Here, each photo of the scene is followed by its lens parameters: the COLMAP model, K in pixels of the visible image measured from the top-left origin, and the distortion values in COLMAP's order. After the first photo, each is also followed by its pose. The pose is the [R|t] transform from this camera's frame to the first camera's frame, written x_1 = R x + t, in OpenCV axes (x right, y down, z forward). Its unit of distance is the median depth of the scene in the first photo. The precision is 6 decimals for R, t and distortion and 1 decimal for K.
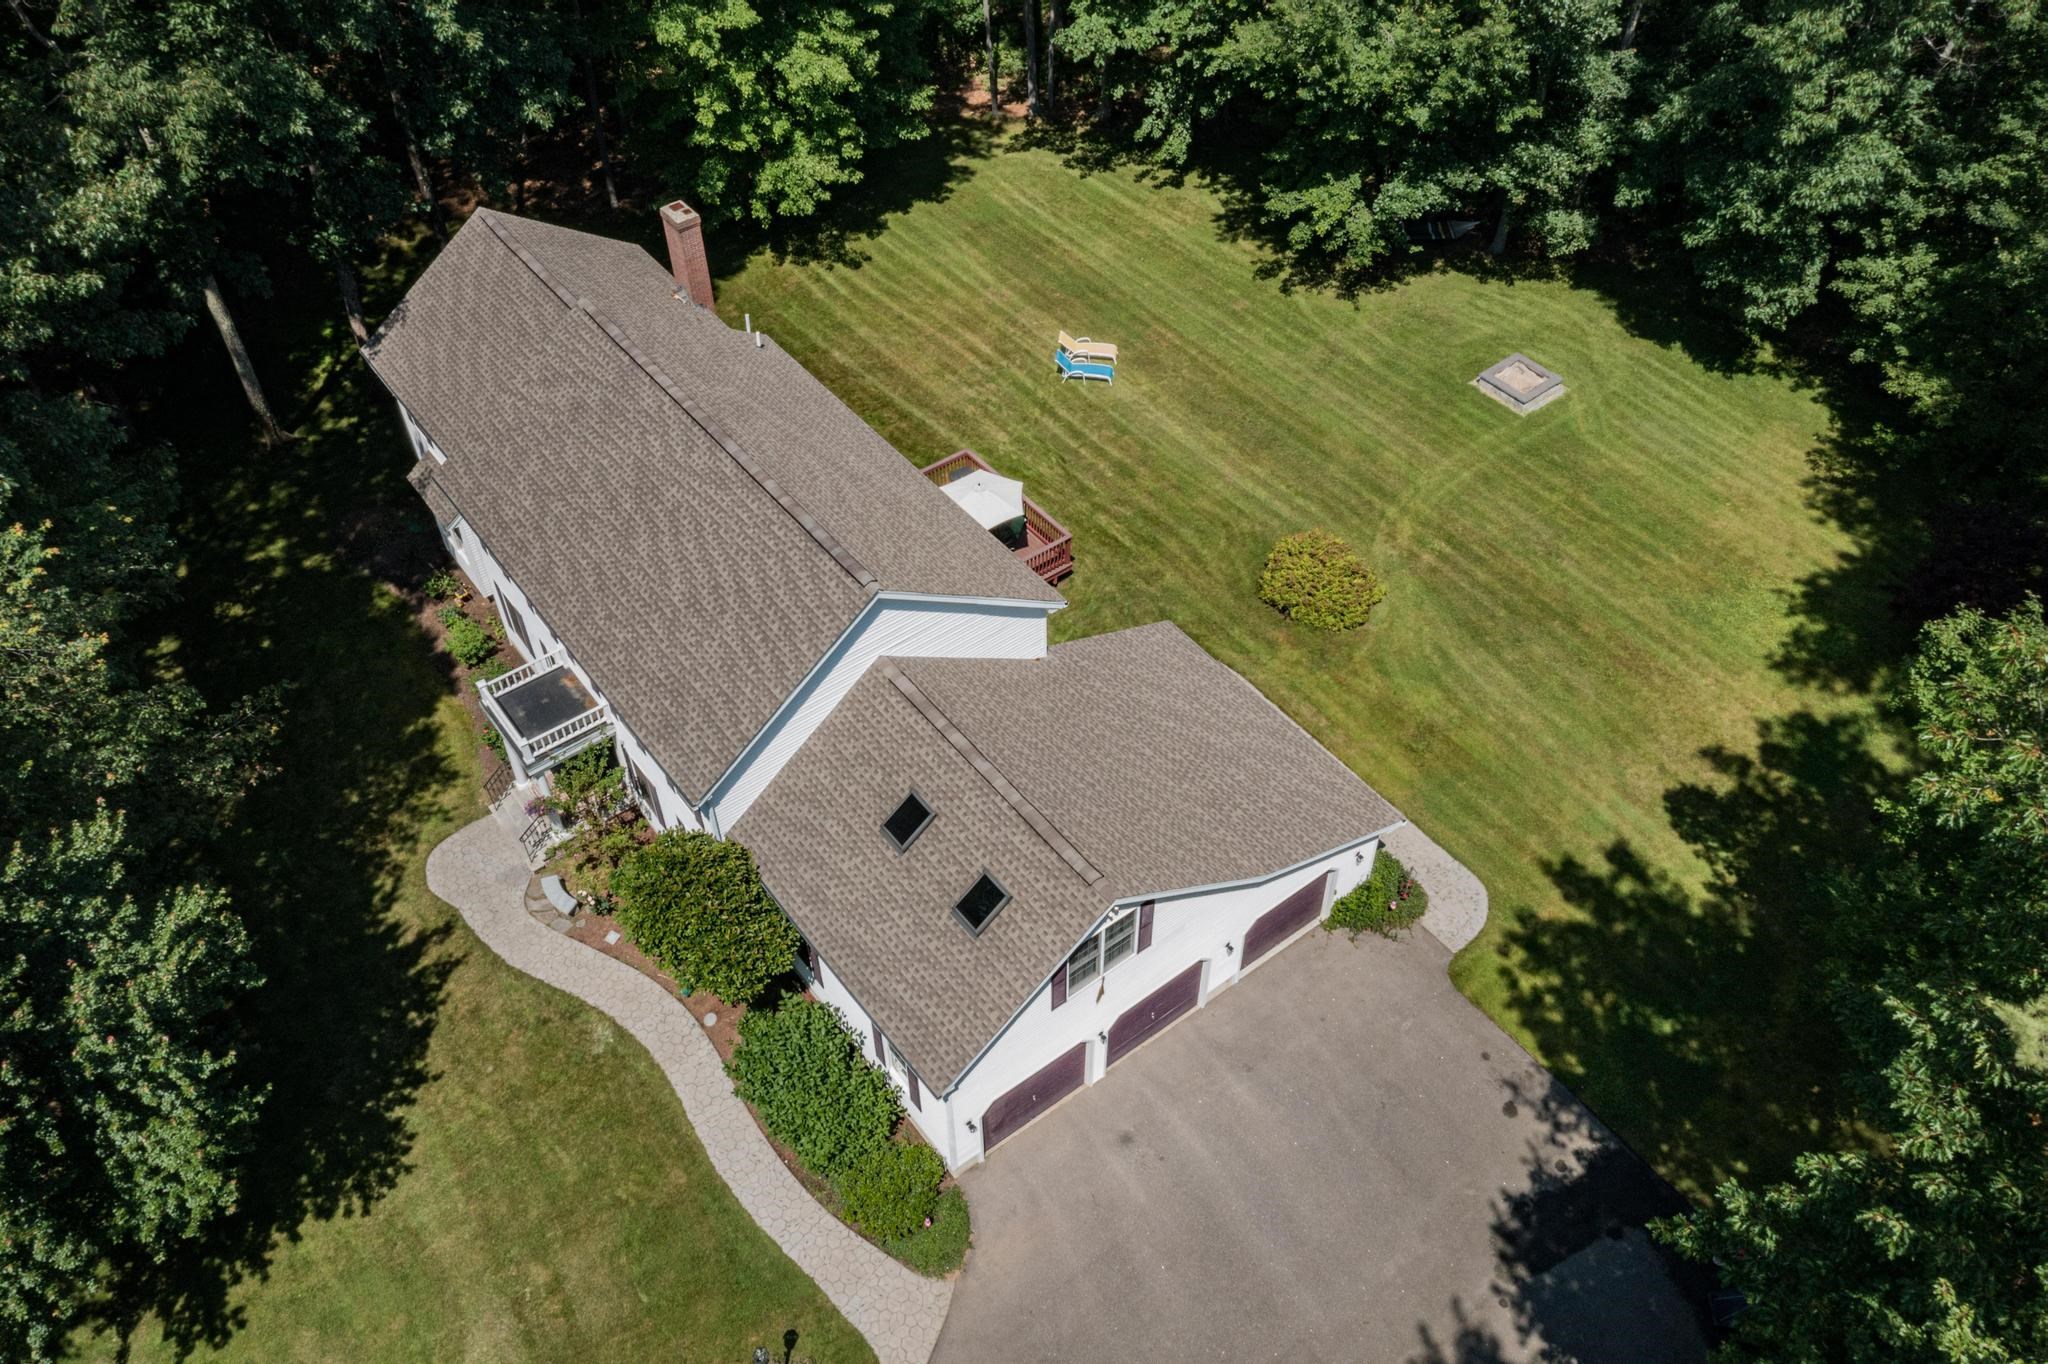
lens RADIAL K [[1619.7, 0, 1008.6], [0, 1619.7, 684.2], [0, 0, 1]] dist [0.005317, 0.001385]
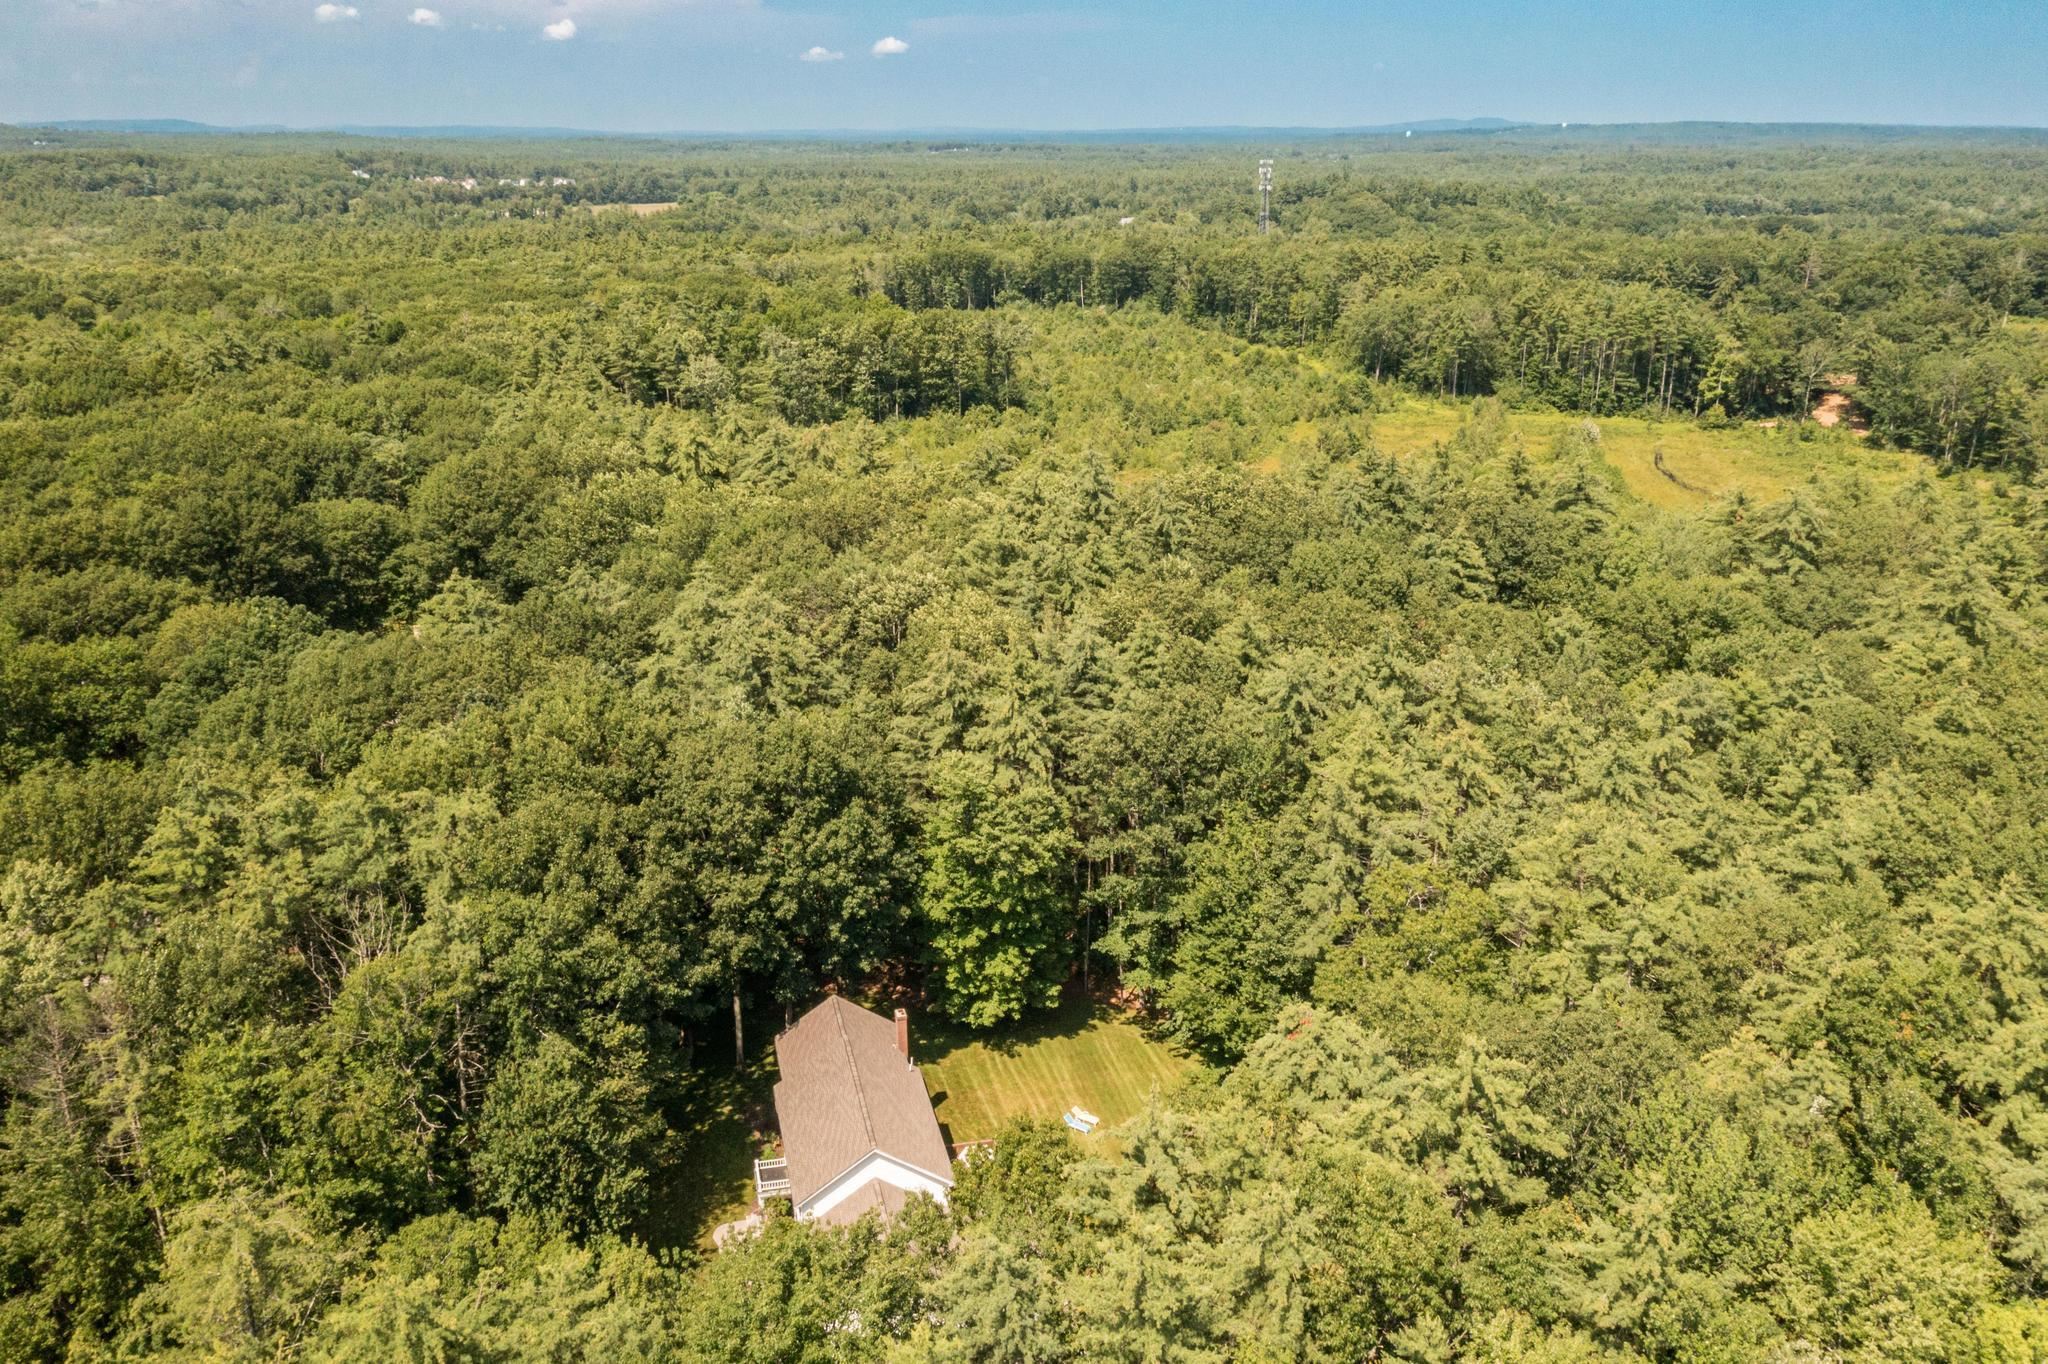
lens RADIAL K [[1619.7, 0, 1023.8], [0, 1619.7, 684.5], [0, 0, 1]] dist [0.005317, 0.001385]
pose [[0.914270, 0.145268, -0.378163, 0.805053], [-0.306501, 0.858447, -0.411249, 0.240537], [0.264892, 0.491900, 0.829377, -1.236668]]
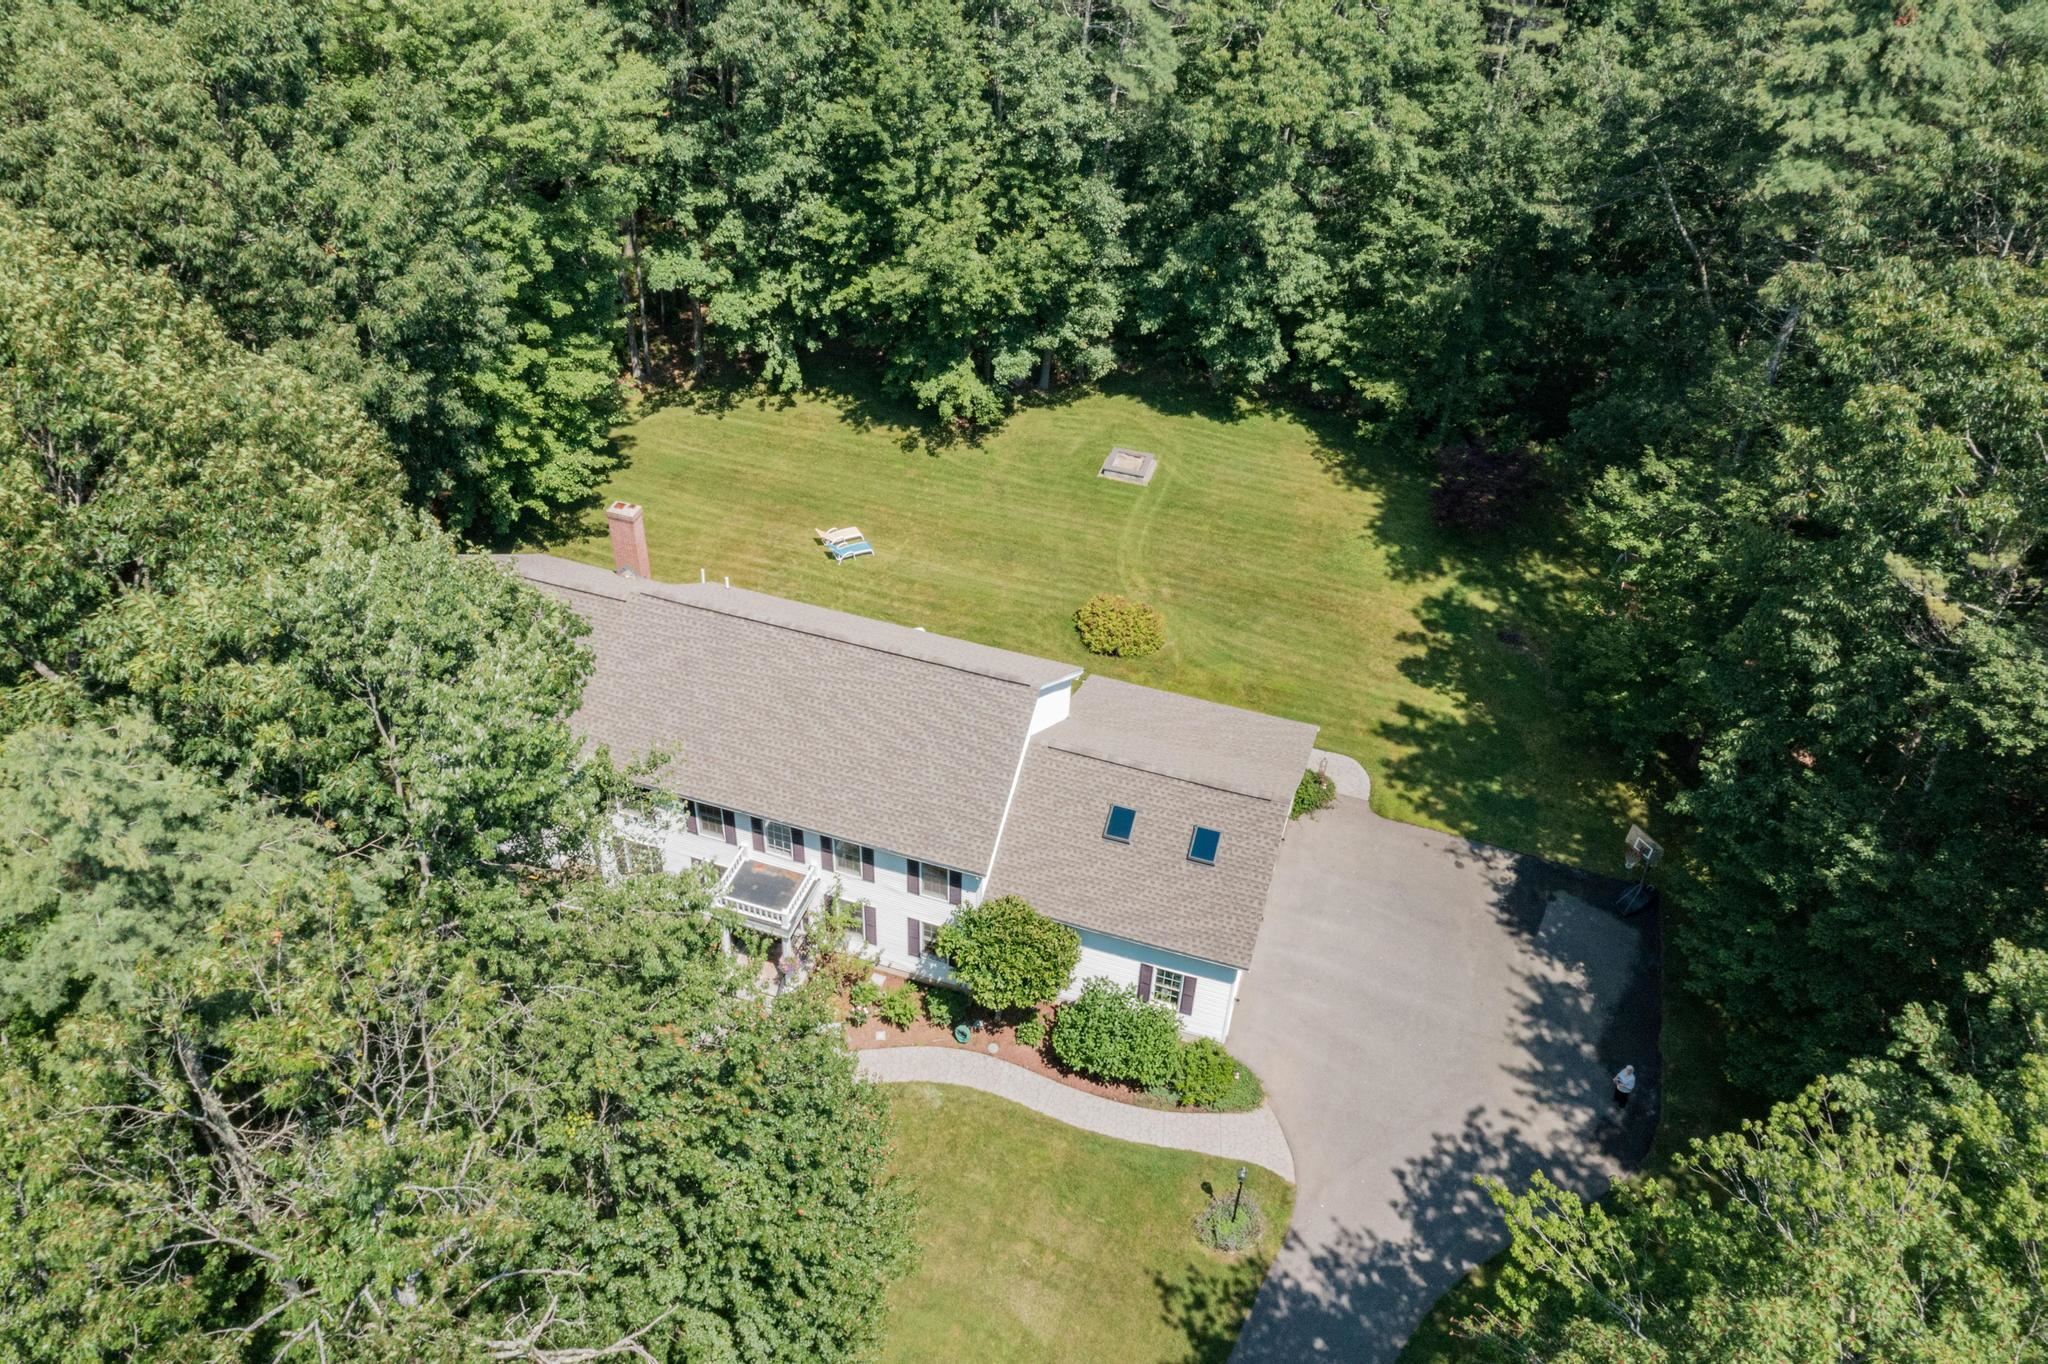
lens RADIAL K [[1619.7, 0, 1025.9], [0, 1619.7, 674.9], [0, 0, 1]] dist [0.005317, 0.001385]
pose [[0.817169, -0.332335, 0.470943, -0.529699], [0.385009, 0.922758, -0.016887, -0.032100], [-0.428955, 0.195117, 0.882002, -0.183367]]
